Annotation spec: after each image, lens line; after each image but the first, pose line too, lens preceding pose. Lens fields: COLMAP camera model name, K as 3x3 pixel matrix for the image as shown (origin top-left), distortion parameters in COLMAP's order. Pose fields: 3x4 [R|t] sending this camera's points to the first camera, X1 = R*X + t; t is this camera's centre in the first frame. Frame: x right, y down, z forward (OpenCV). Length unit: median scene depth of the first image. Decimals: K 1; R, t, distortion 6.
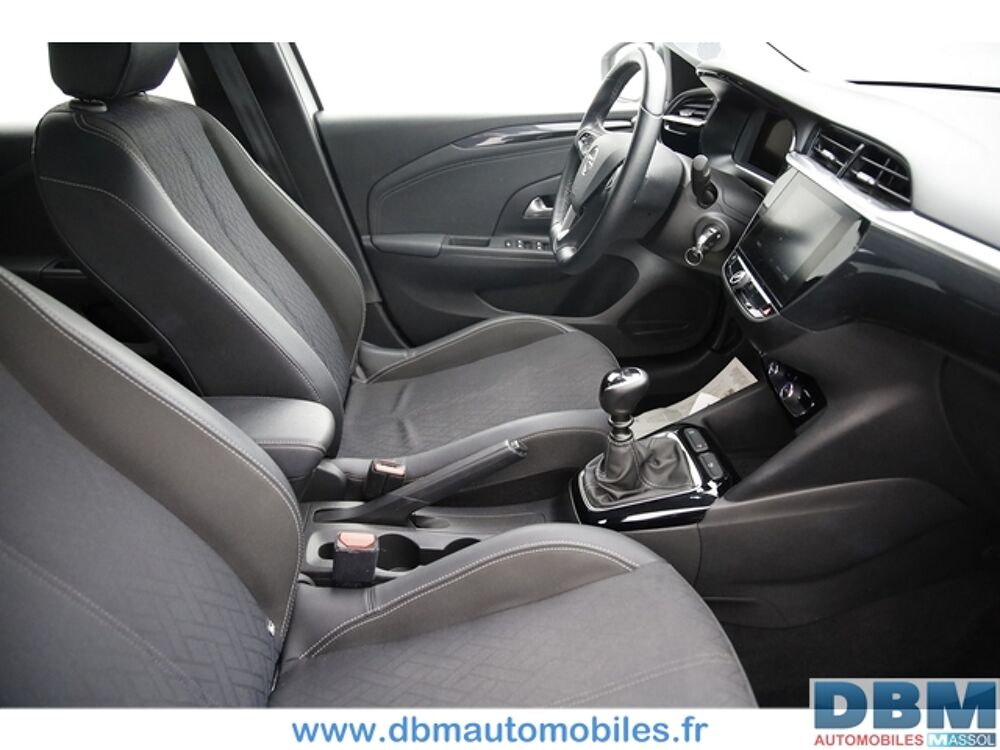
lens RADIAL K [[707.9, 0, 500.0], [0, 707.9, 375.0], [0, 0, 1]] dist [-0.089192, 0.069836]
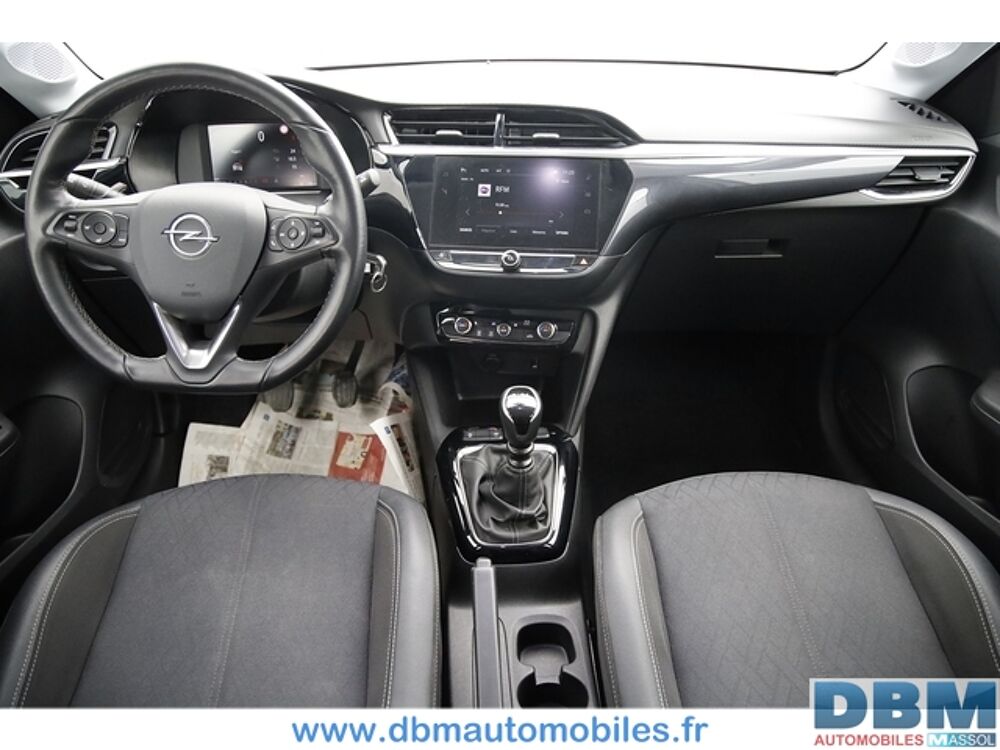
lens RADIAL K [[697.8, 0, 500.0], [0, 697.8, 375.0], [0, 0, 1]] dist [-0.094549, 0.064238]
pose [[0.042788, -0.476148, 0.878323, -0.499284], [0.471869, 0.784528, 0.402313, -0.329262], [-0.880630, 0.397239, 0.258248, 0.634297]]
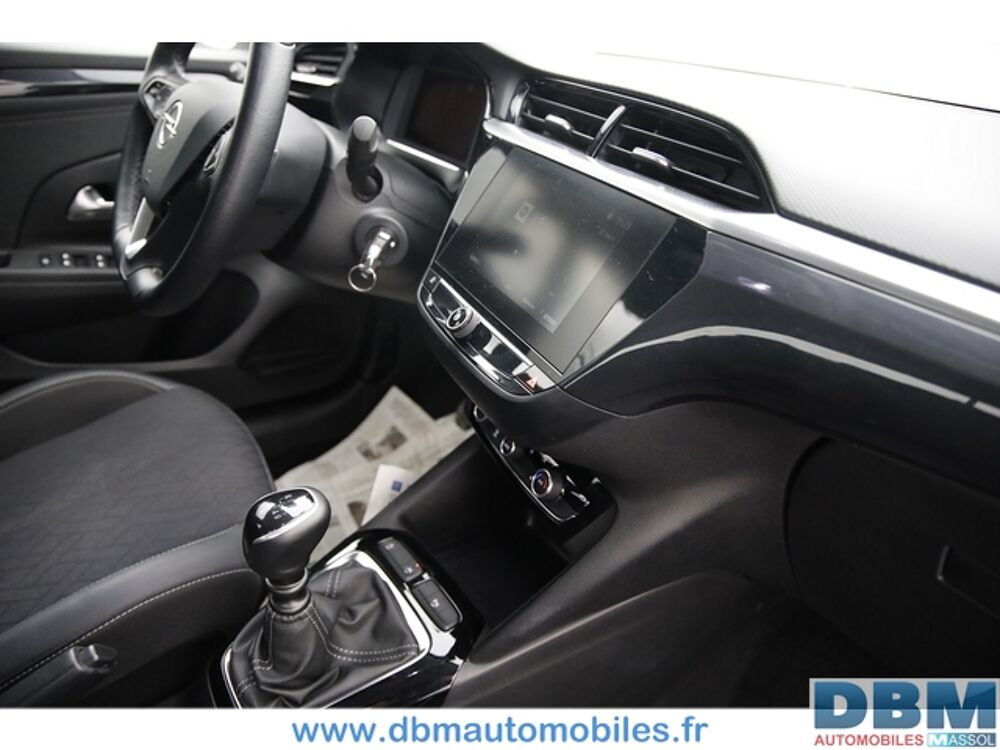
lens RADIAL K [[707.9, 0, 500.0], [0, 707.9, 375.0], [0, 0, 1]] dist [-0.089192, 0.069836]
pose [[0.850238, -0.121583, 0.512165, 0.040199], [0.114438, 0.992383, 0.045605, -0.088836], [-0.513809, 0.019836, 0.857676, 0.357162]]
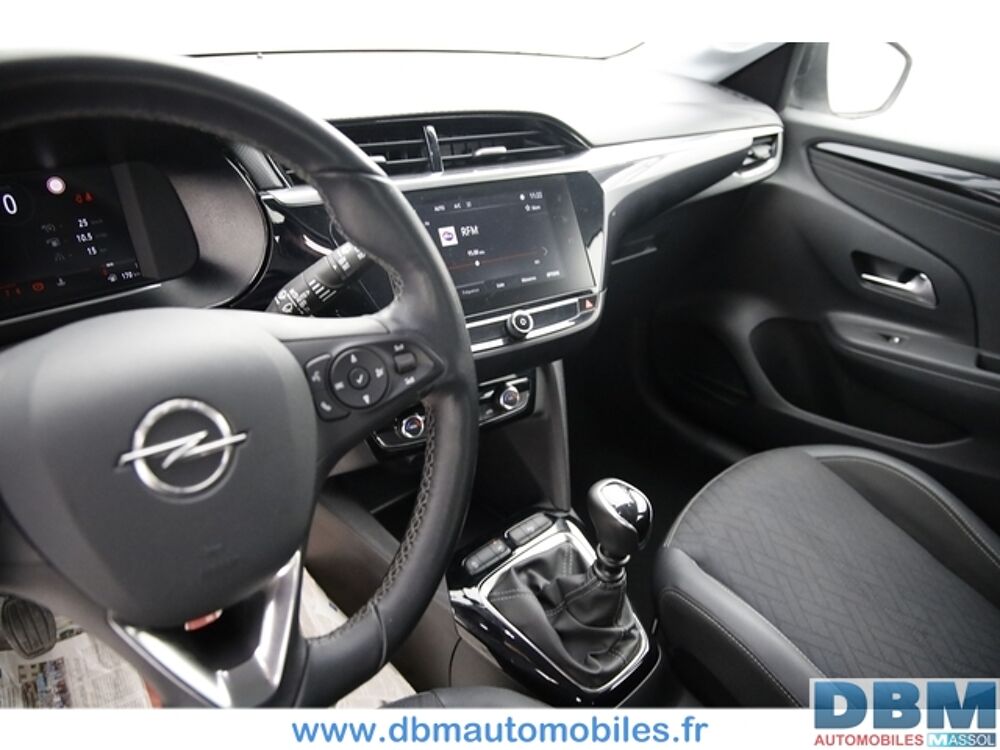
lens RADIAL K [[697.8, 0, 500.0], [0, 697.8, 375.0], [0, 0, 1]] dist [-0.094549, 0.064238]
pose [[-0.619166, -0.393521, 0.679540, -0.138712], [0.335275, 0.650049, 0.681929, -0.483171], [-0.710088, 0.650060, -0.270550, 0.975825]]
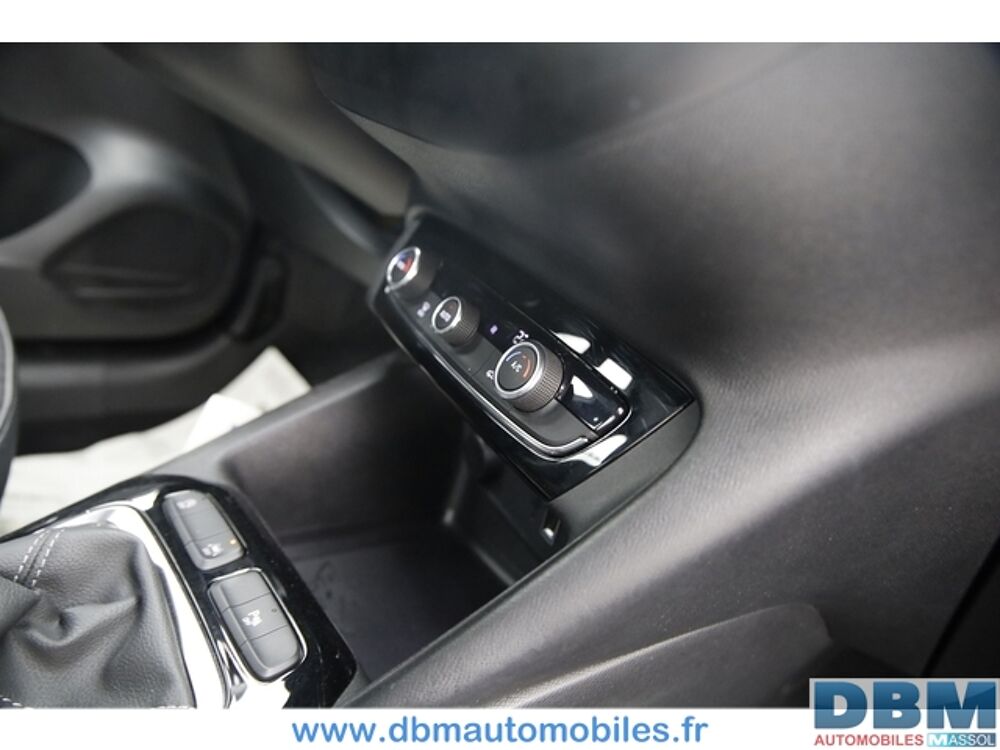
lens RADIAL K [[707.9, 0, 500.0], [0, 707.9, 375.0], [0, 0, 1]] dist [-0.089192, 0.069836]
pose [[0.776871, 0.040268, 0.628371, 0.164532], [-0.014537, 0.998834, -0.046037, 0.030747], [-0.629492, 0.026630, 0.776550, 0.603013]]
